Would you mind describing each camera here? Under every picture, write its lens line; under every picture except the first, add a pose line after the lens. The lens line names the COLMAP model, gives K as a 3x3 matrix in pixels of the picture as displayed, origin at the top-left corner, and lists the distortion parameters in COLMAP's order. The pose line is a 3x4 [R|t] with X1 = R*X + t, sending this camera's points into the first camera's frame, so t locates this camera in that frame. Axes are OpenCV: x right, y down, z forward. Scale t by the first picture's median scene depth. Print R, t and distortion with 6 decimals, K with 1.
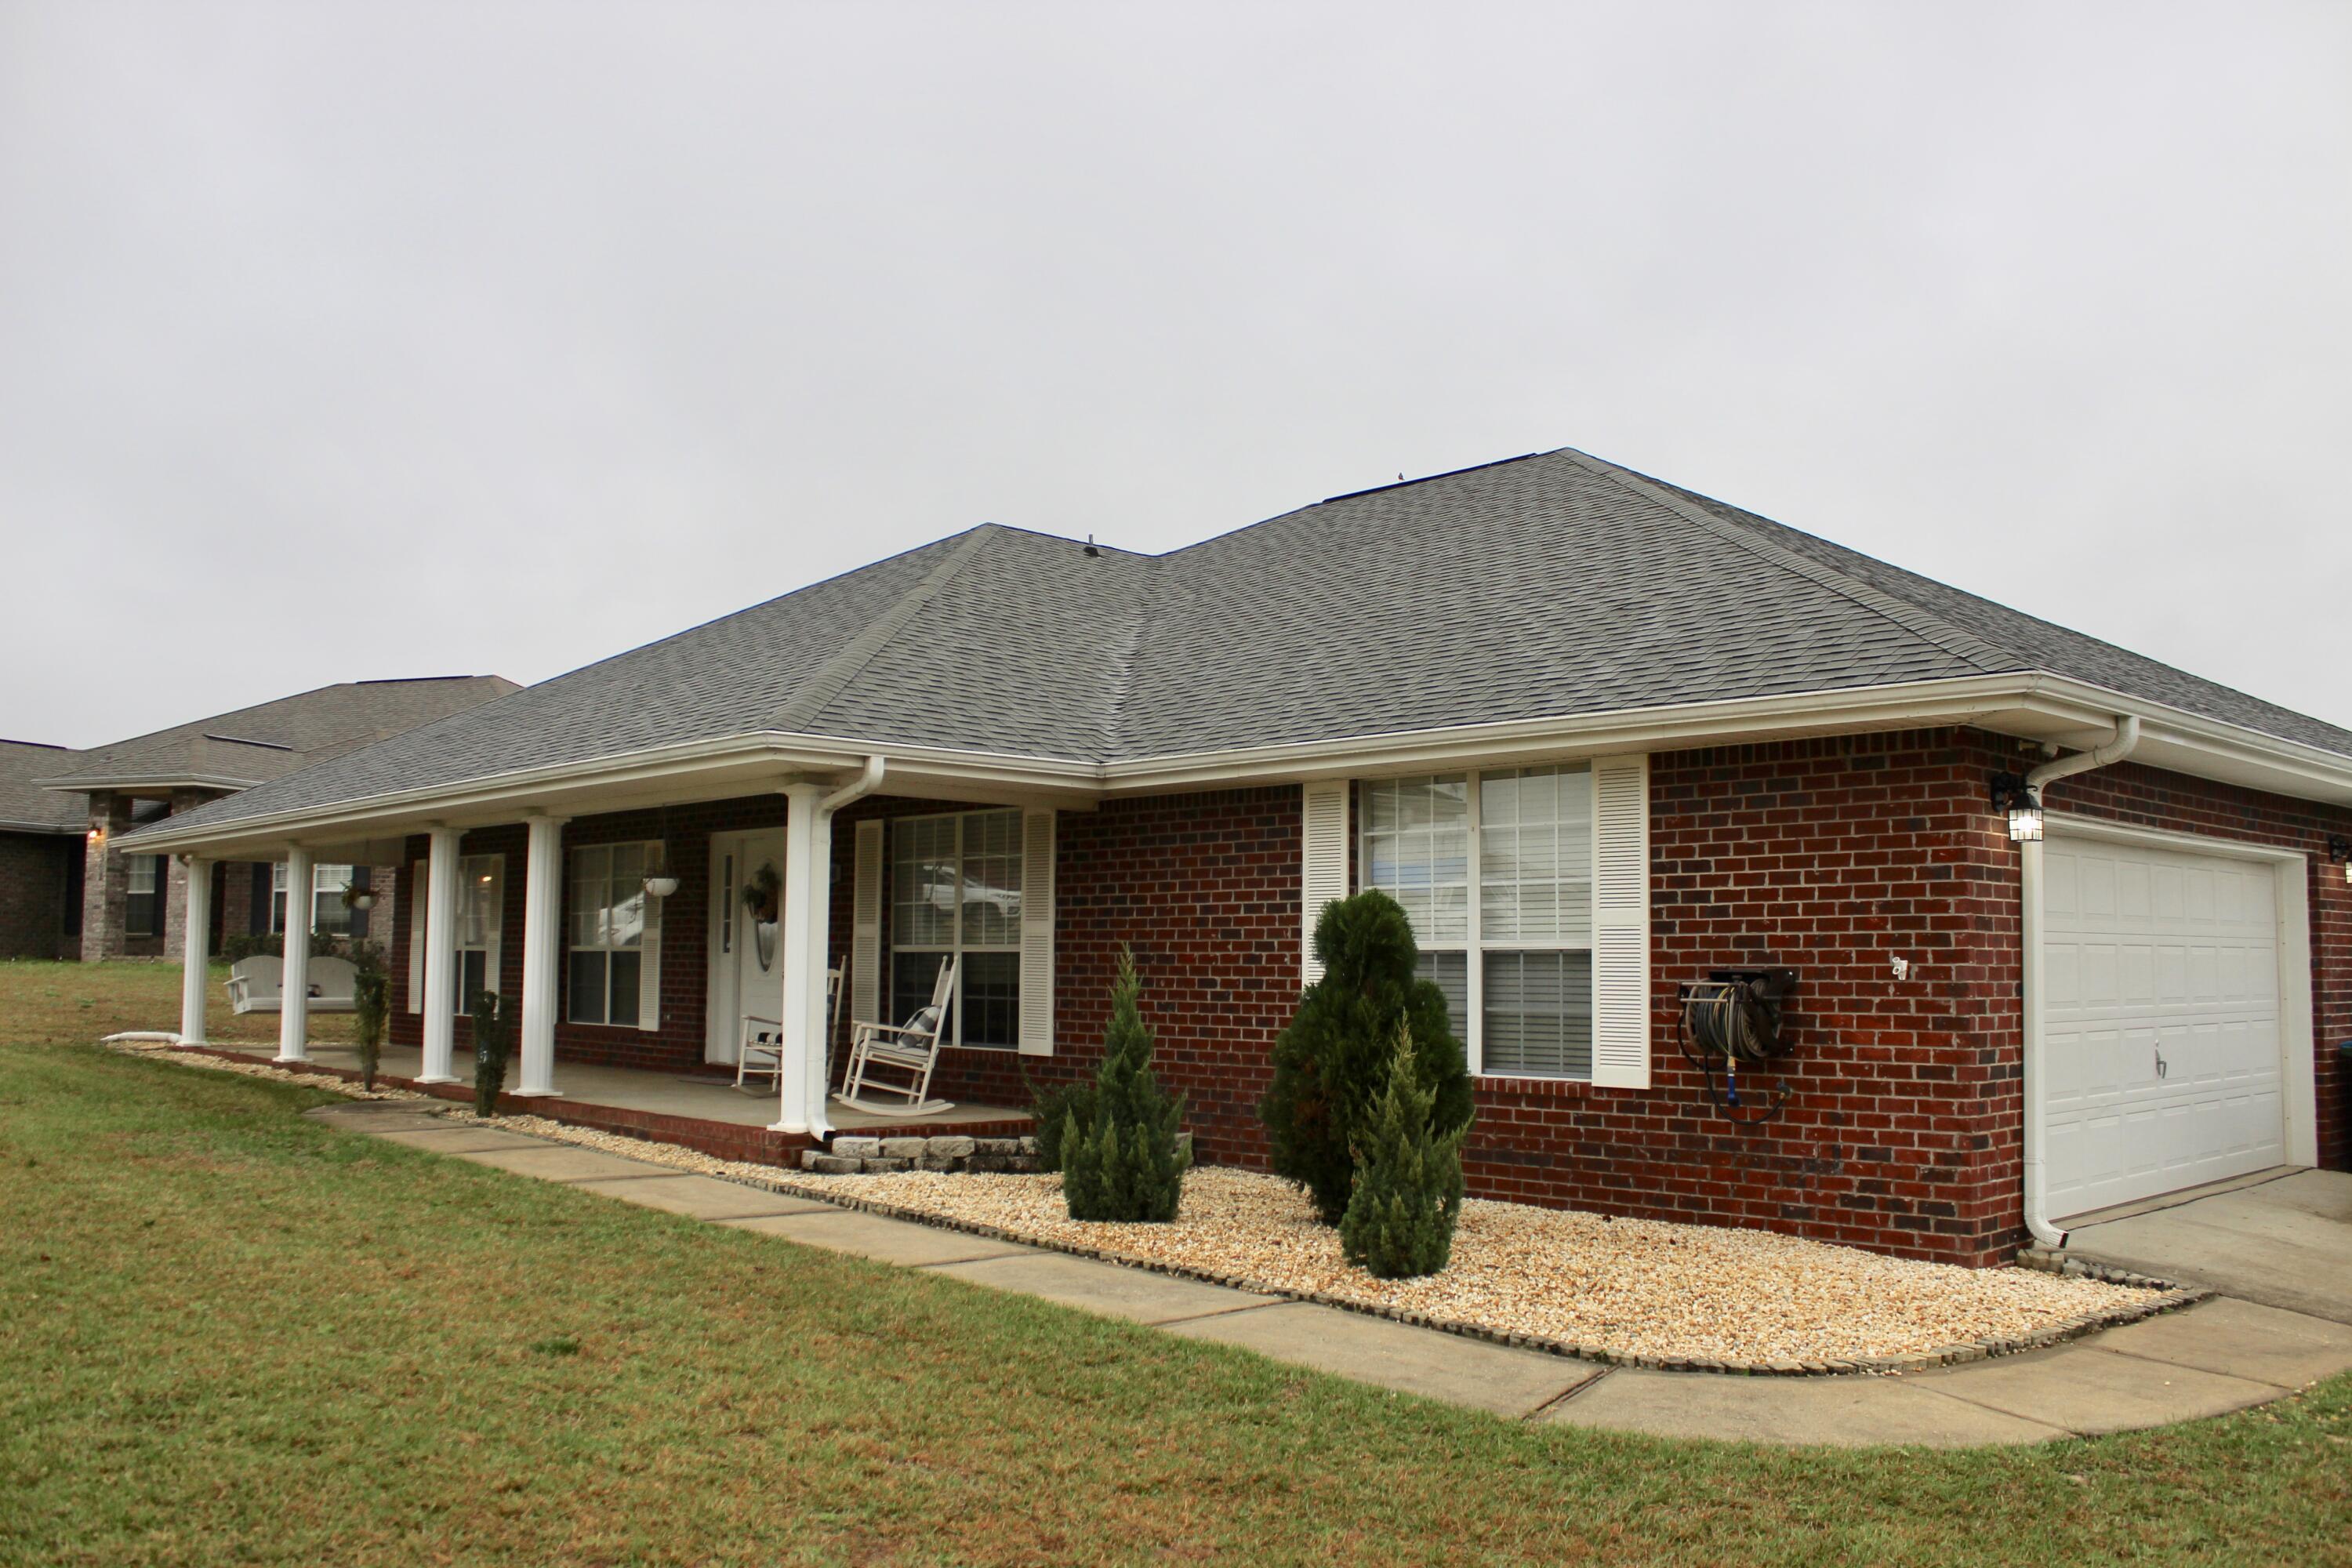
lens RADIAL K [[1974.2, 0, 1162.4], [0, 1974.2, 776.0], [0, 0, 1]] dist [-0.158598, 0.121896]
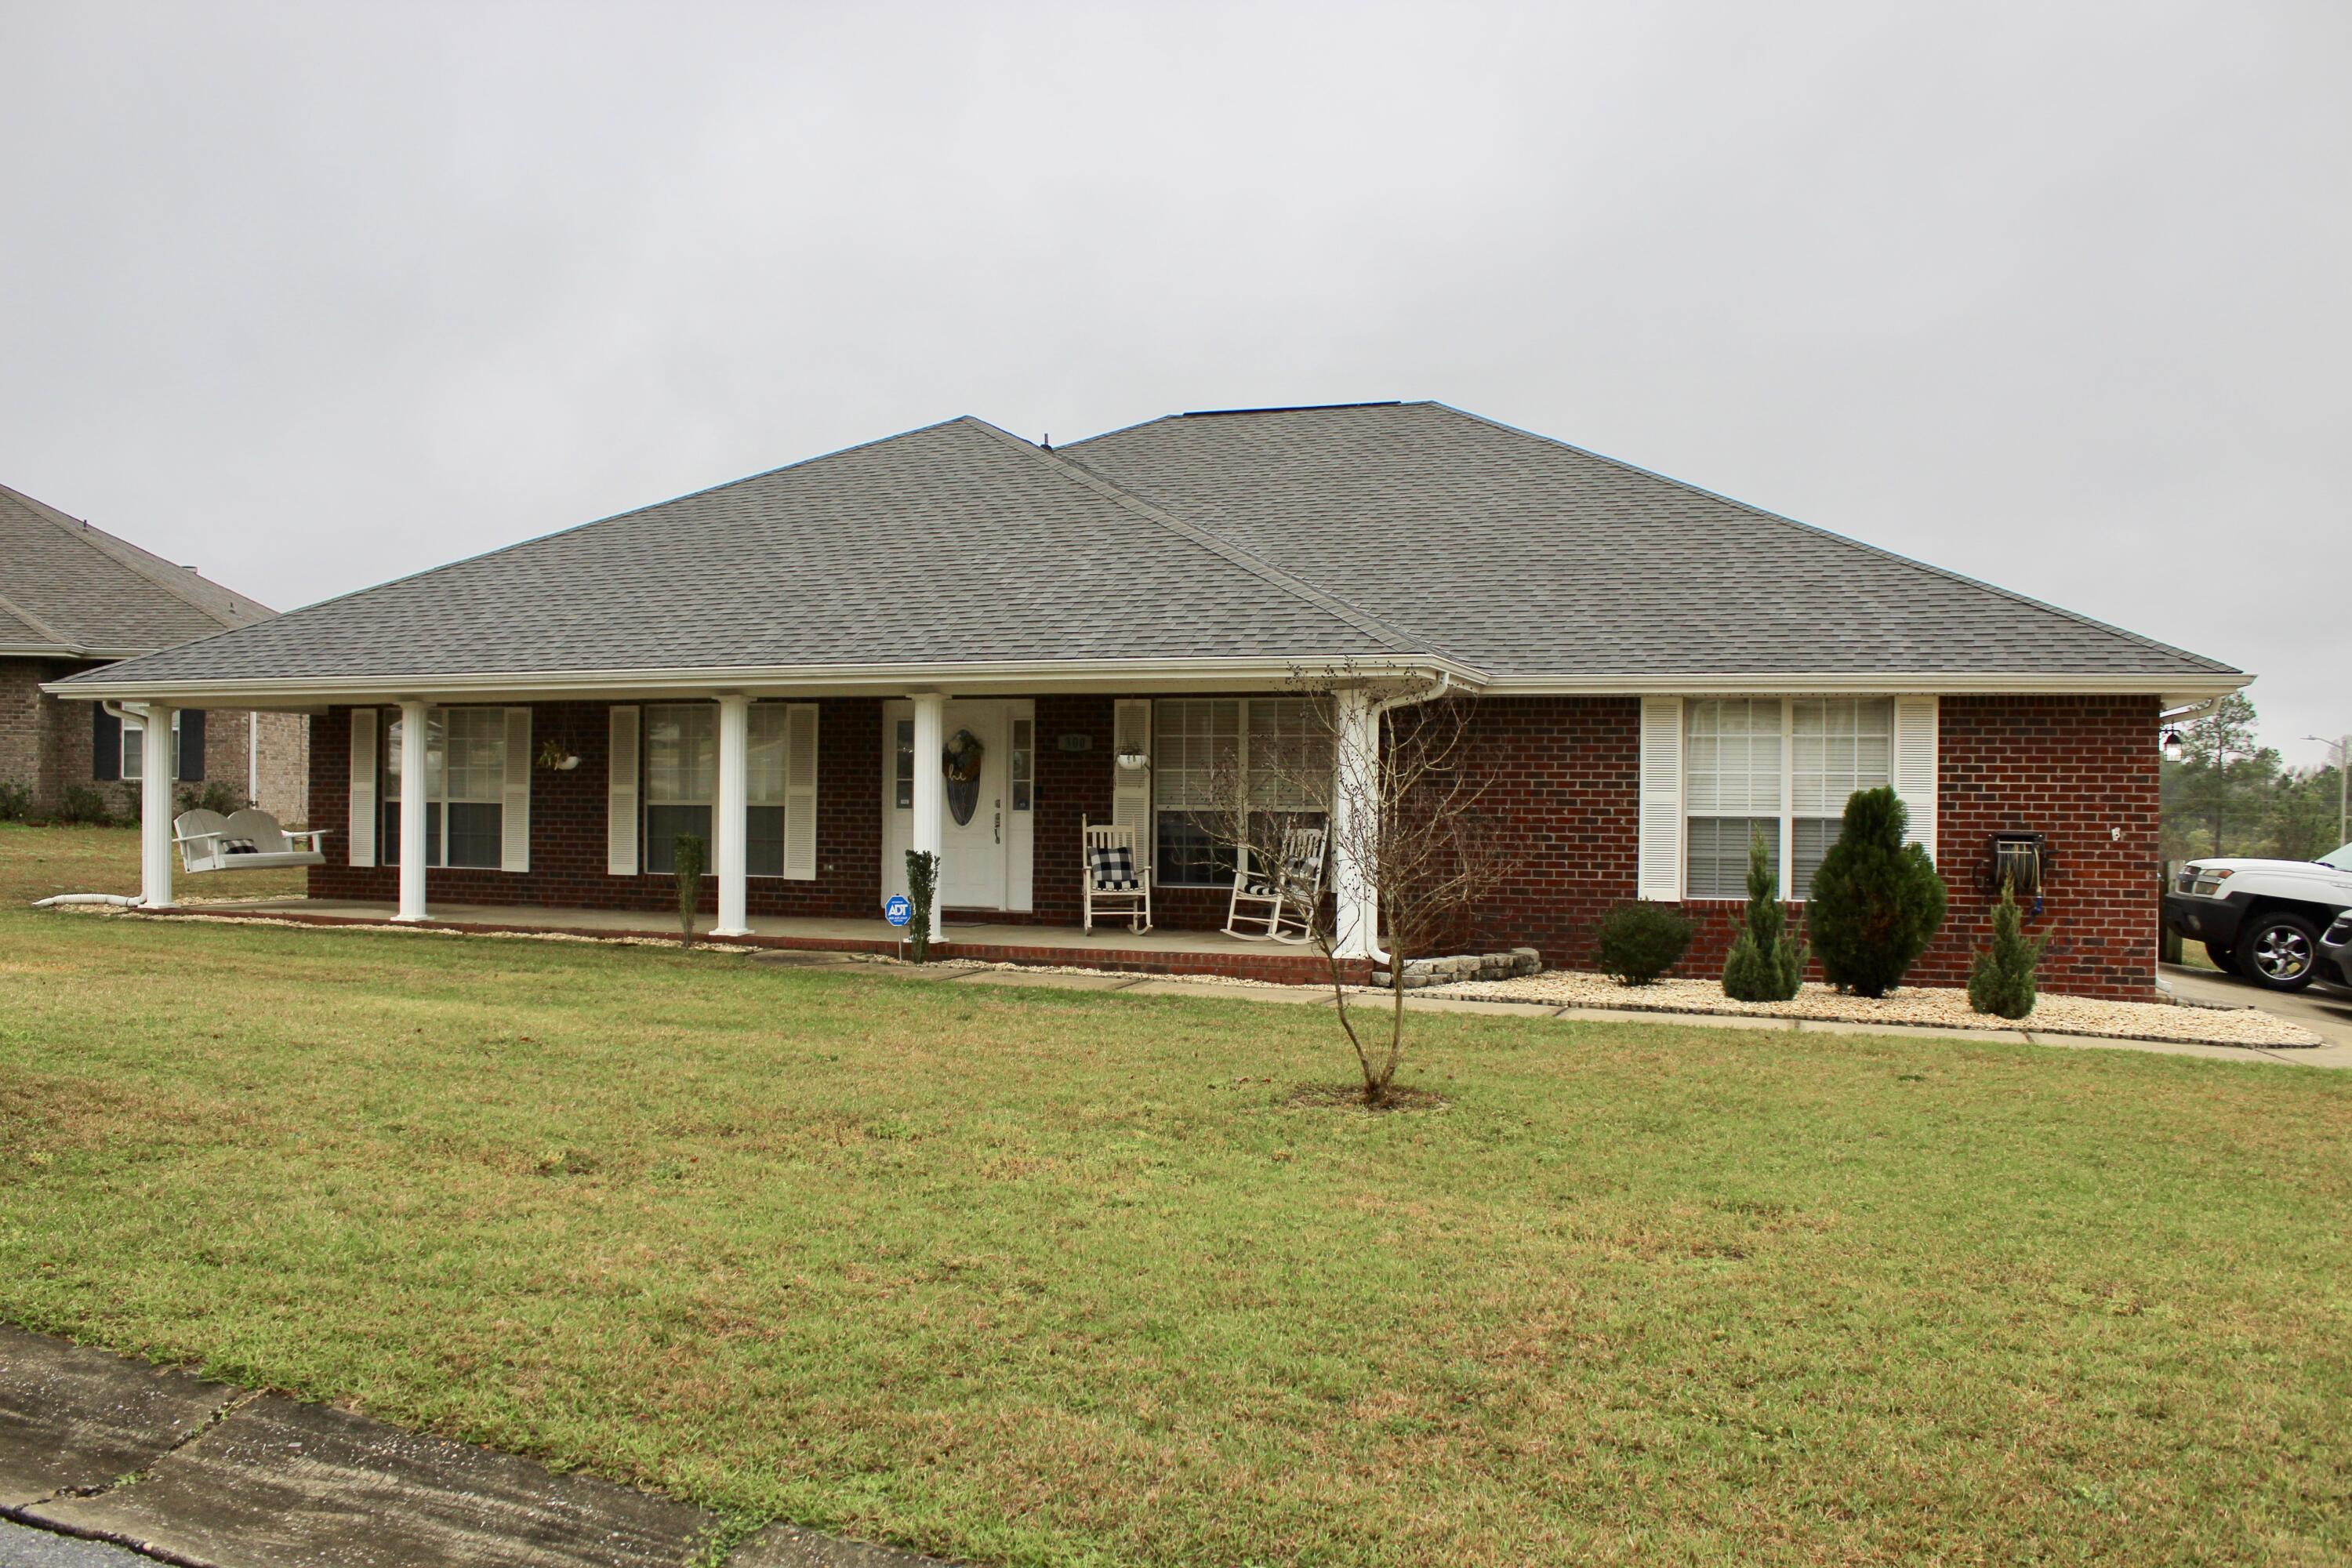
lens RADIAL K [[1974.2, 0, 1187.3], [0, 1974.2, 793.1], [0, 0, 1]] dist [-0.158598, 0.121896]
pose [[0.881366, 0.002172, 0.472429, -0.903463], [-0.049109, 0.994993, 0.087044, -0.034869], [-0.469875, -0.099918, 0.877060, -0.081580]]
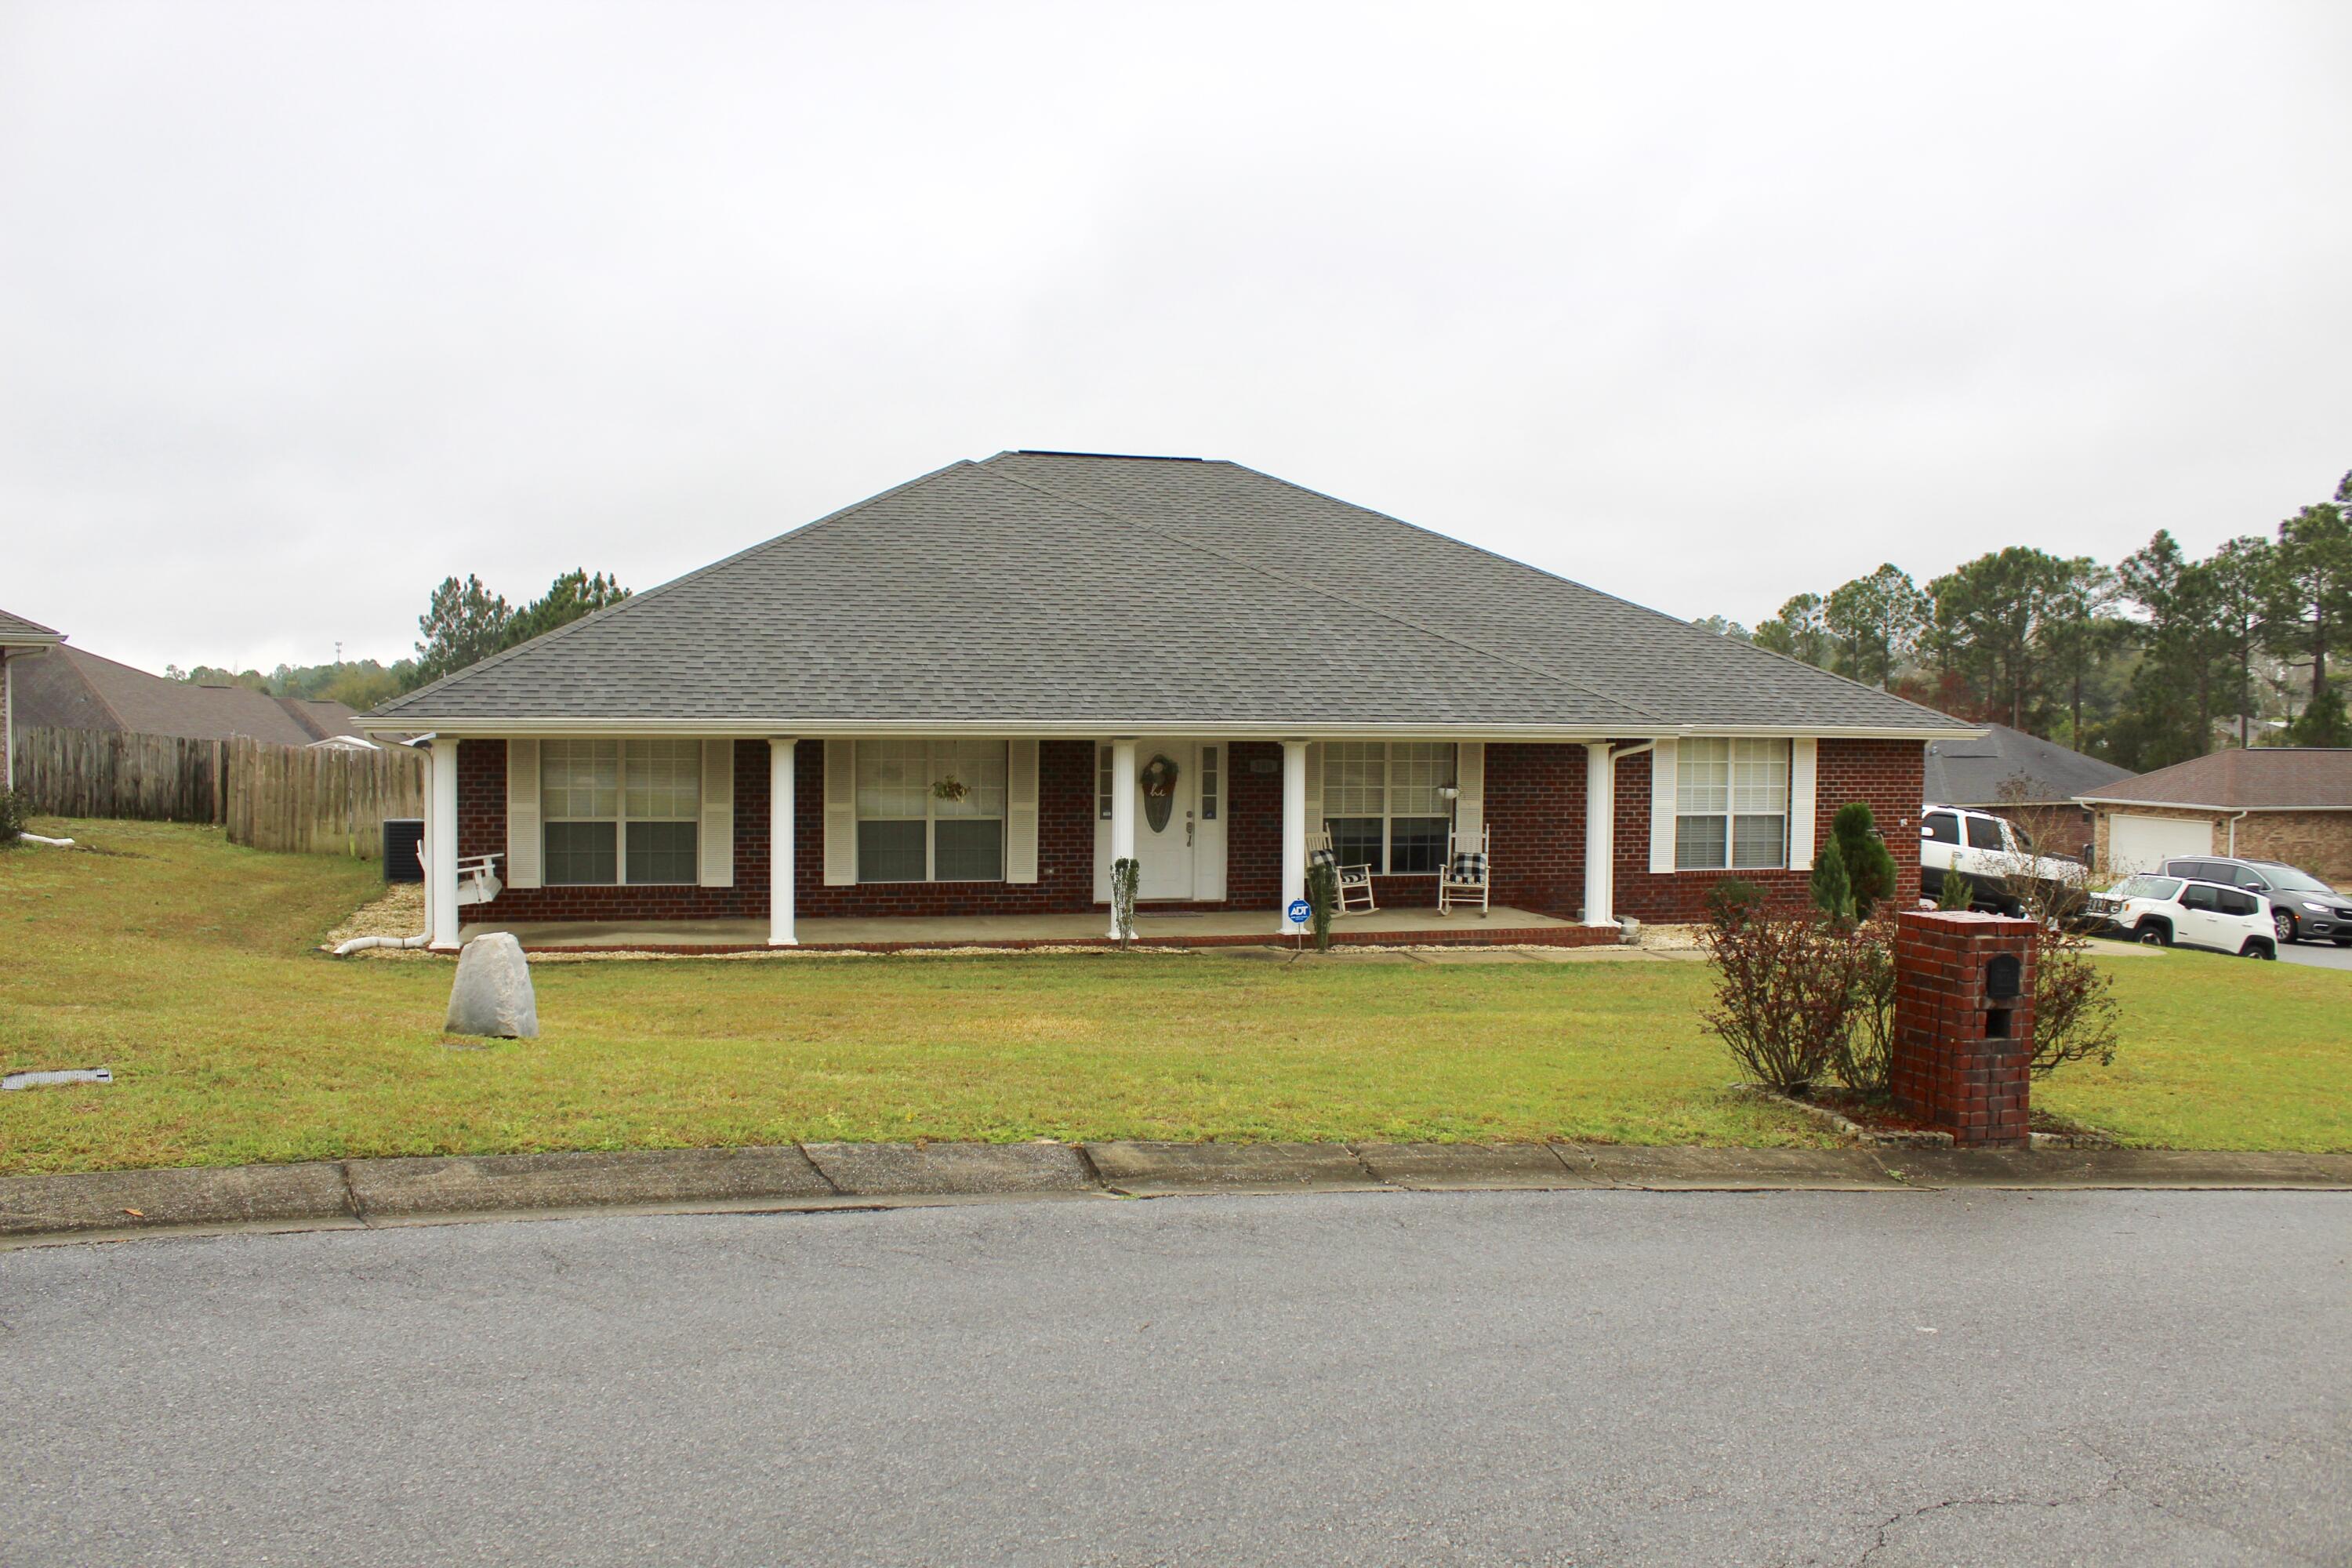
lens RADIAL K [[1974.2, 0, 1210.5], [0, 1974.2, 793.7], [0, 0, 1]] dist [-0.158598, 0.121896]
pose [[0.437643, -0.016181, 0.899003, -2.077197], [-0.087186, 0.994363, 0.060340, -0.021603], [-0.894912, -0.104788, 0.433765, 0.529159]]
